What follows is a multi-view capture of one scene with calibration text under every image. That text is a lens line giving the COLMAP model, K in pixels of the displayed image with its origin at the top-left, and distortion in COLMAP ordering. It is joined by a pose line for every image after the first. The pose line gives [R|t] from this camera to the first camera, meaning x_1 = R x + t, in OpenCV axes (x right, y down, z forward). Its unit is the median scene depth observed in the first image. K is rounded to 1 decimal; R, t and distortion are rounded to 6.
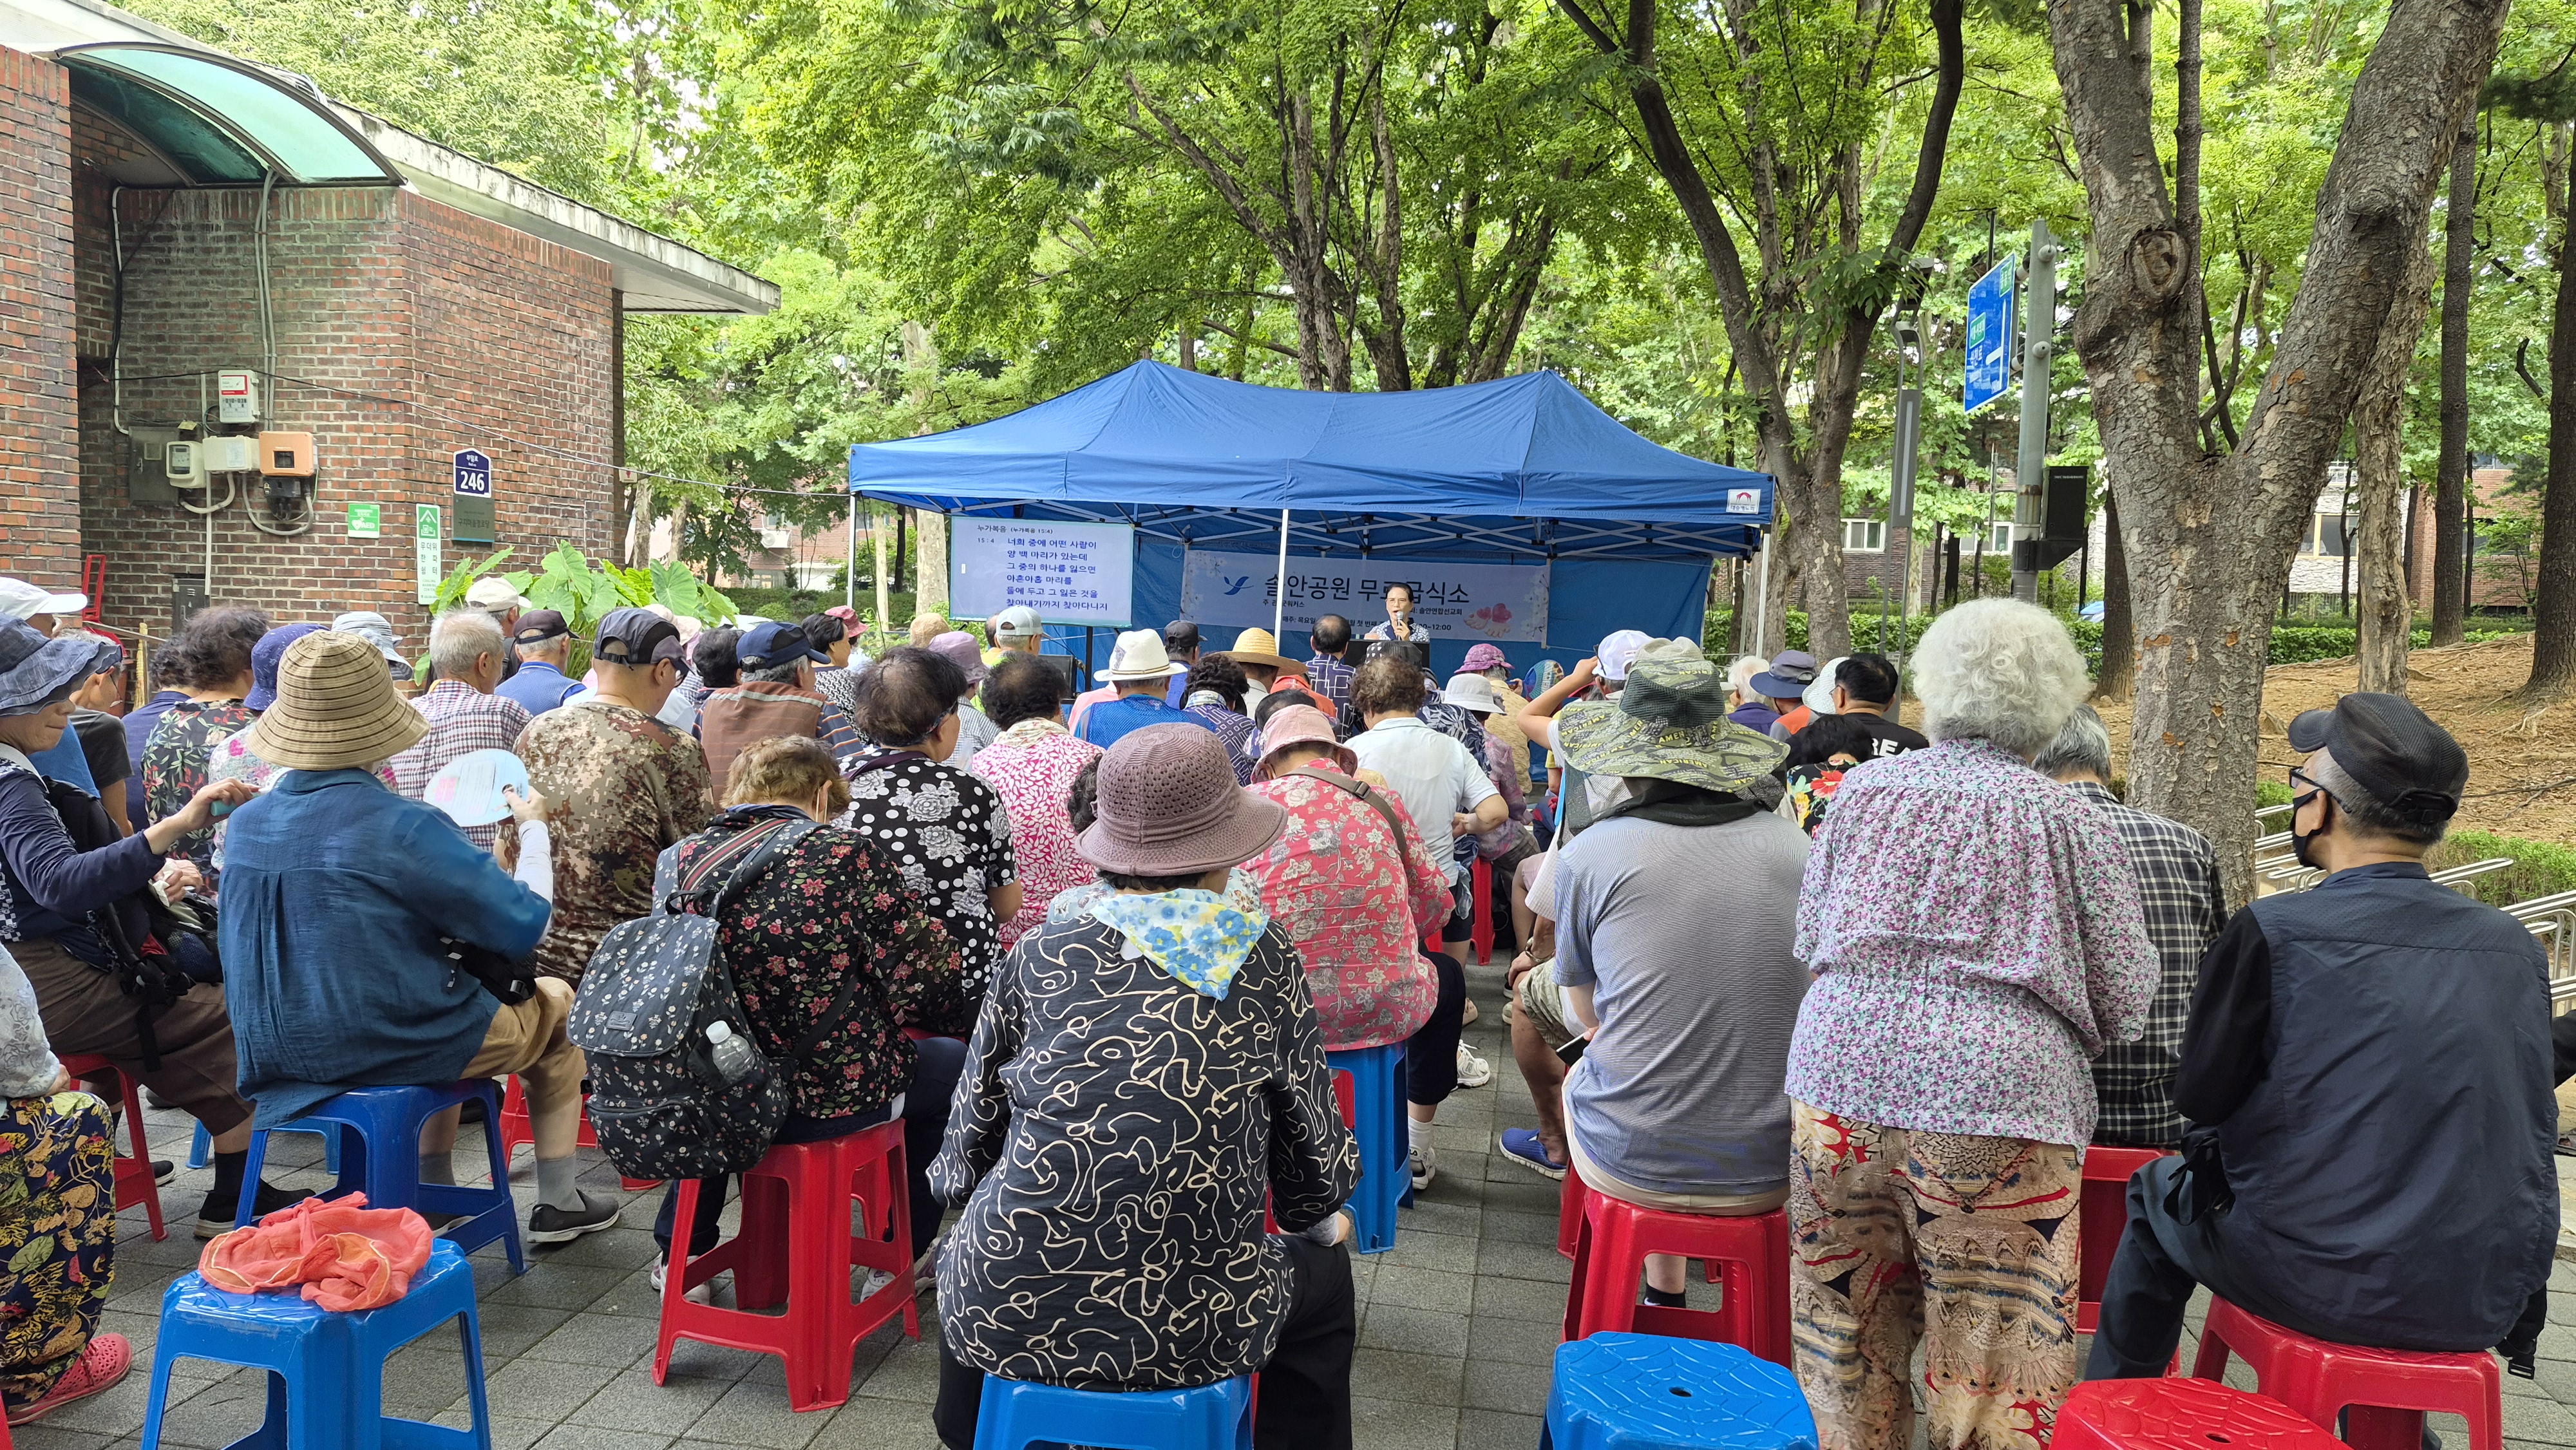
lens RADIAL K [[1782.7, 0, 1281.9], [0, 1782.7, 738.4], [0, 0, 1]] dist [0.092801, -0.049050]
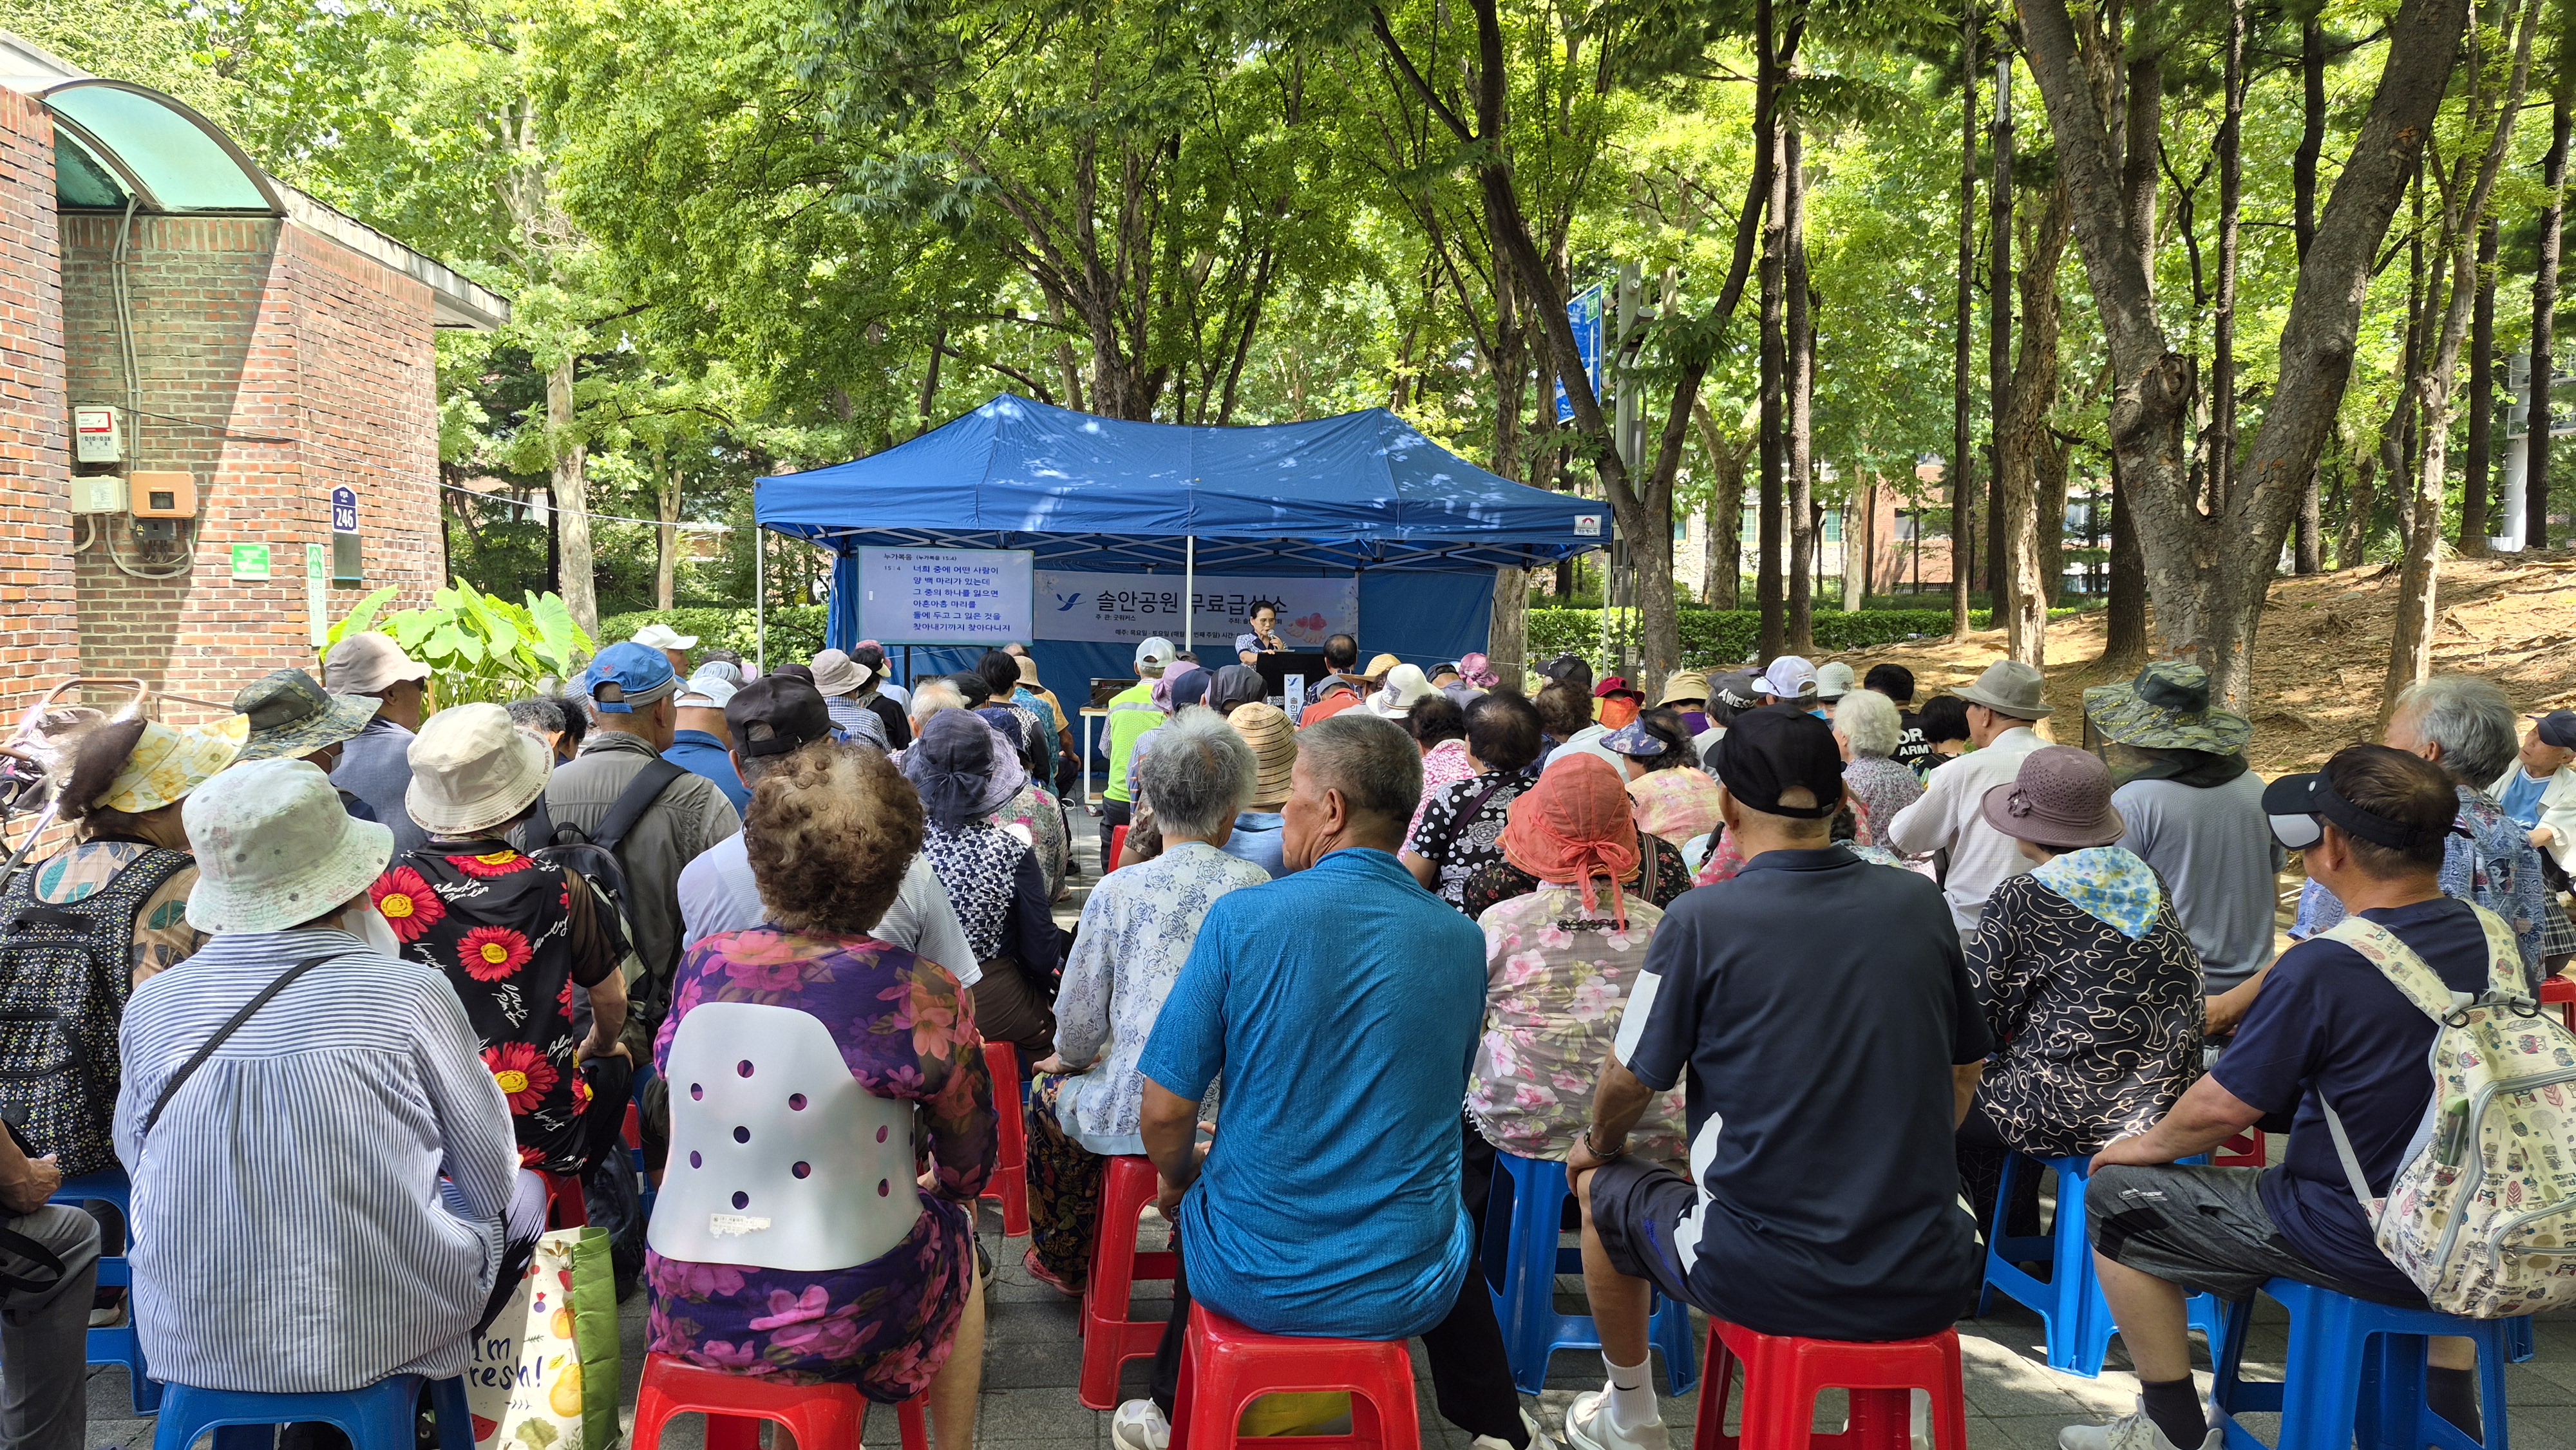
lens RADIAL K [[1782.7, 0, 1267.1], [0, 1782.7, 744.3], [0, 0, 1]] dist [0.092801, -0.049050]
pose [[0.965953, -0.045220, 0.254735, -0.231971], [0.043441, 0.998976, 0.012607, -0.011615], [-0.255044, -0.001111, 0.966929, -0.074645]]
